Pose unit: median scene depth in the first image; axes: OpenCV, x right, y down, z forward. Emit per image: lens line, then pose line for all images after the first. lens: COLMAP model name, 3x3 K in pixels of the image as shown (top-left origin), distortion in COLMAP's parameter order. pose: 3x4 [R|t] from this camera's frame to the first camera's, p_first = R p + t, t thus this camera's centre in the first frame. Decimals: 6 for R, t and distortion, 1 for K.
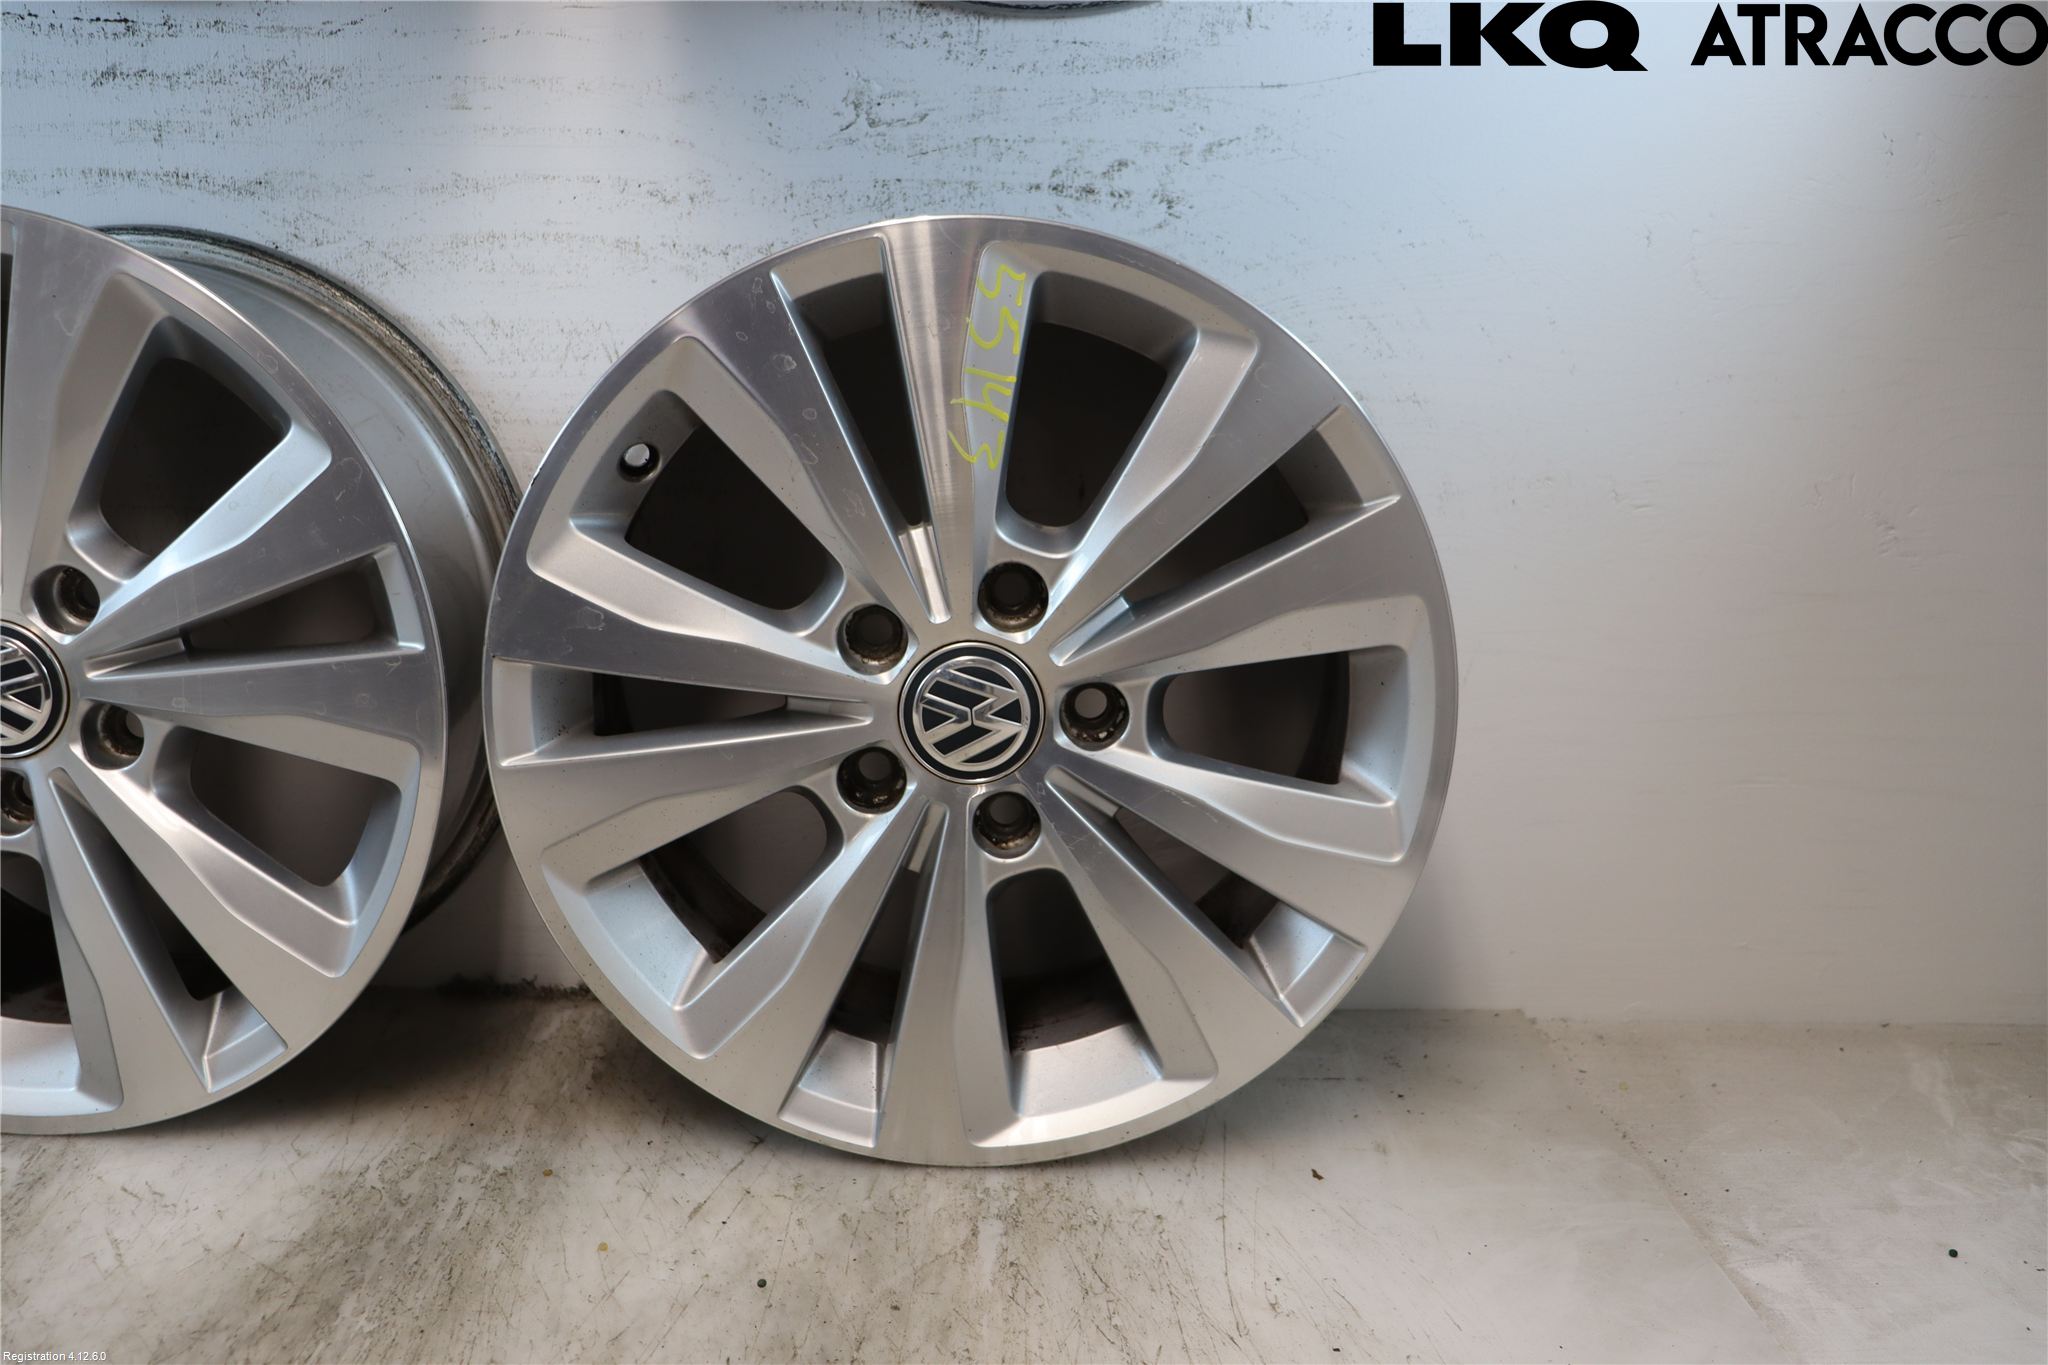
lens RADIAL K [[1682.4, 0, 1023.2], [0, 1682.4, 720.3], [0, 0, 1]] dist [-0.181275, 0.160092]
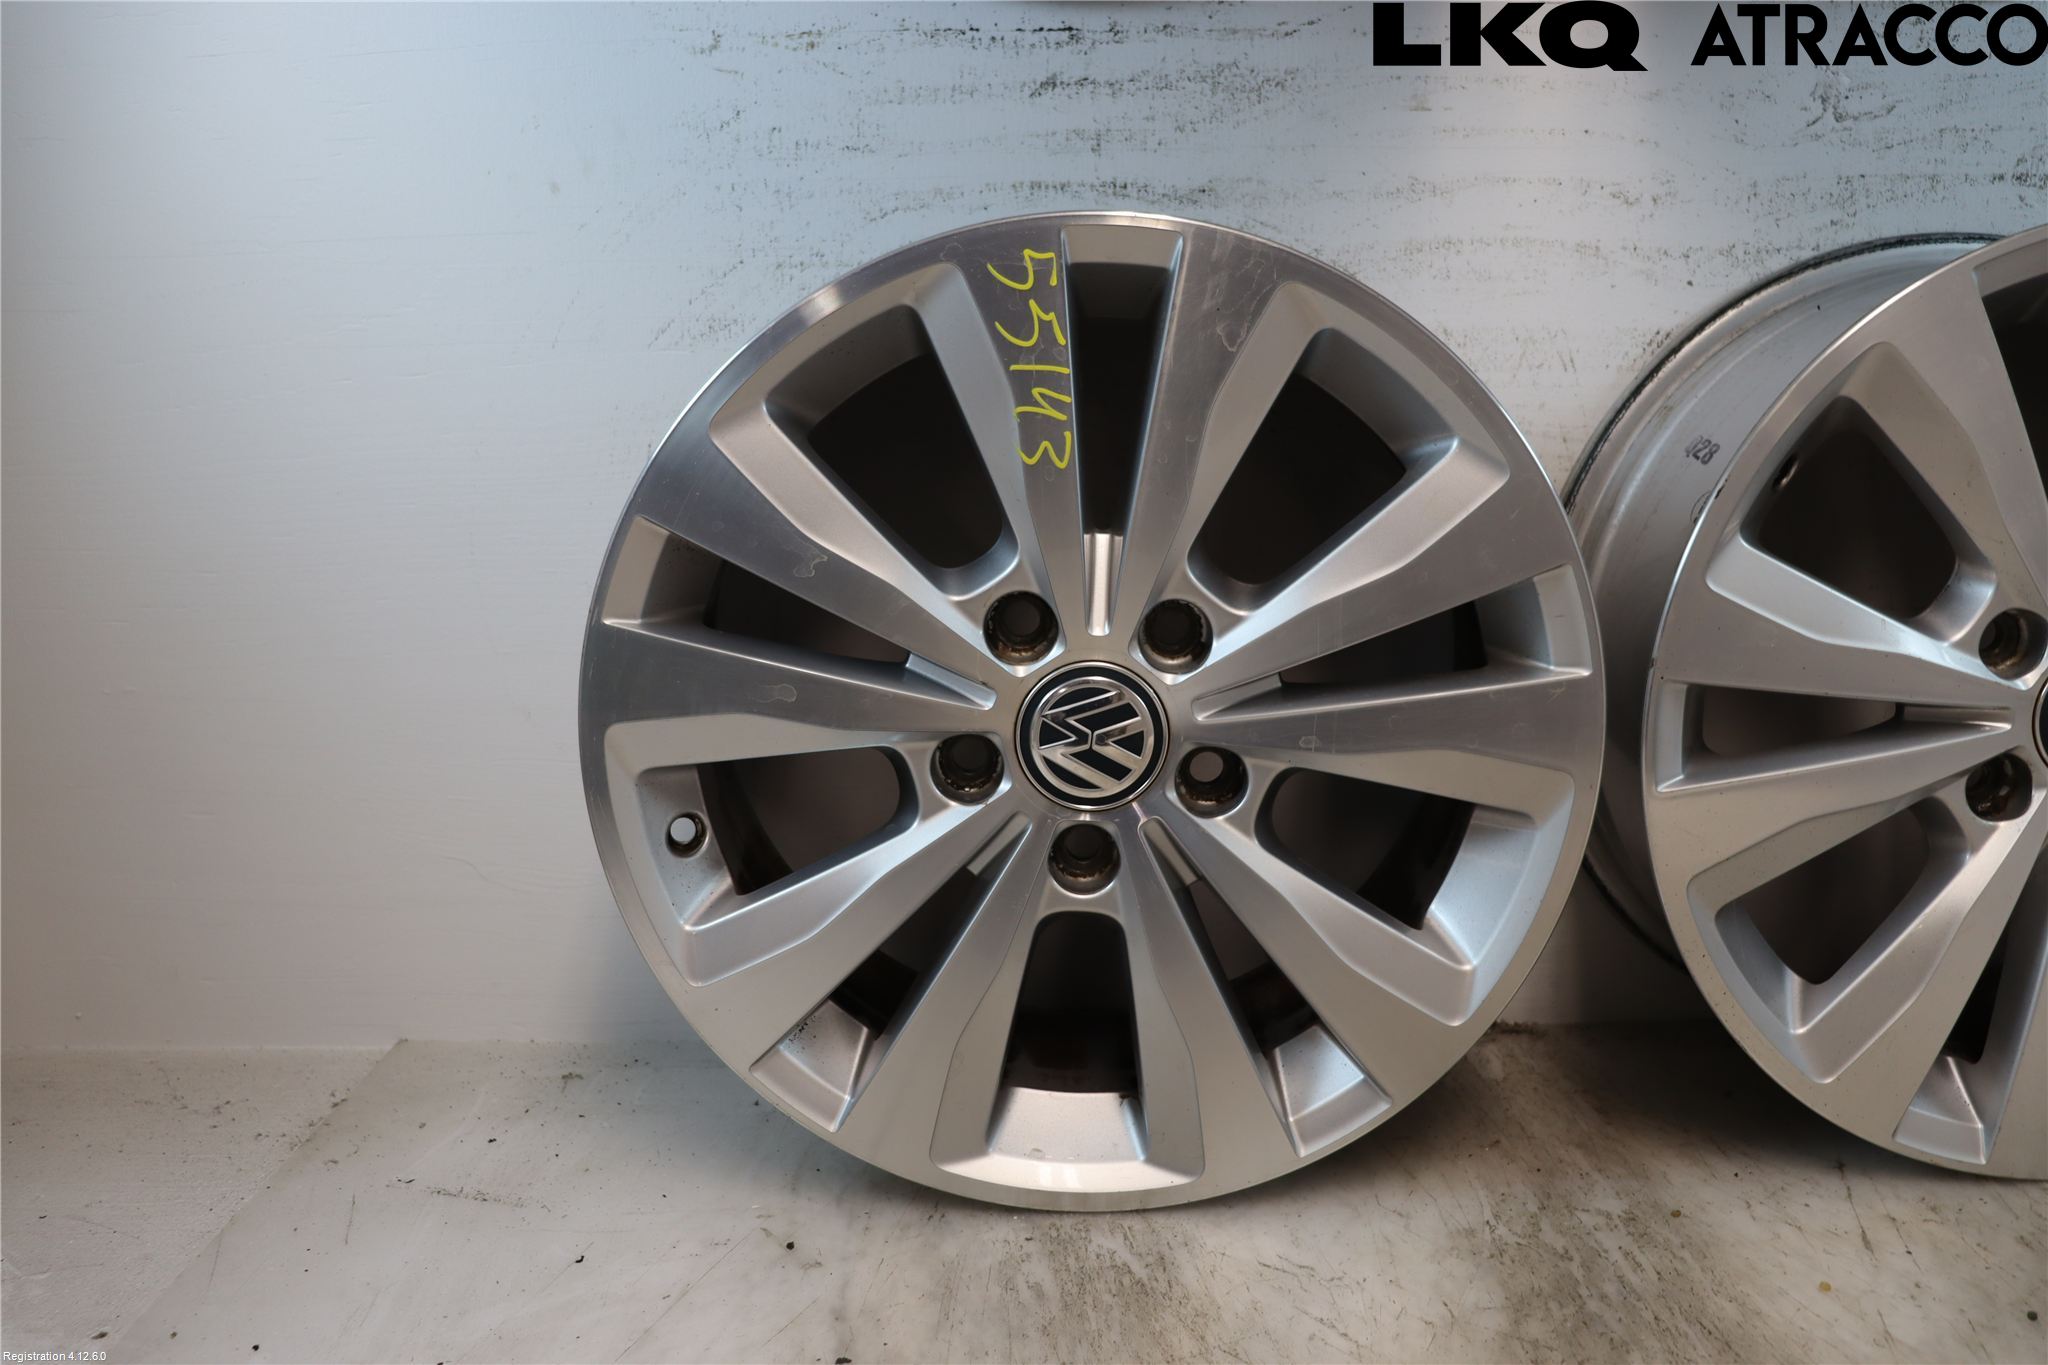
lens RADIAL K [[1682.4, 0, 1023.2], [0, 1682.4, 720.3], [0, 0, 1]] dist [-0.181275, 0.160092]
pose [[0.997730, -0.045403, -0.049740, -0.687985], [0.044975, 0.998941, -0.009695, -0.023048], [0.050128, 0.007435, 0.998715, 0.035445]]
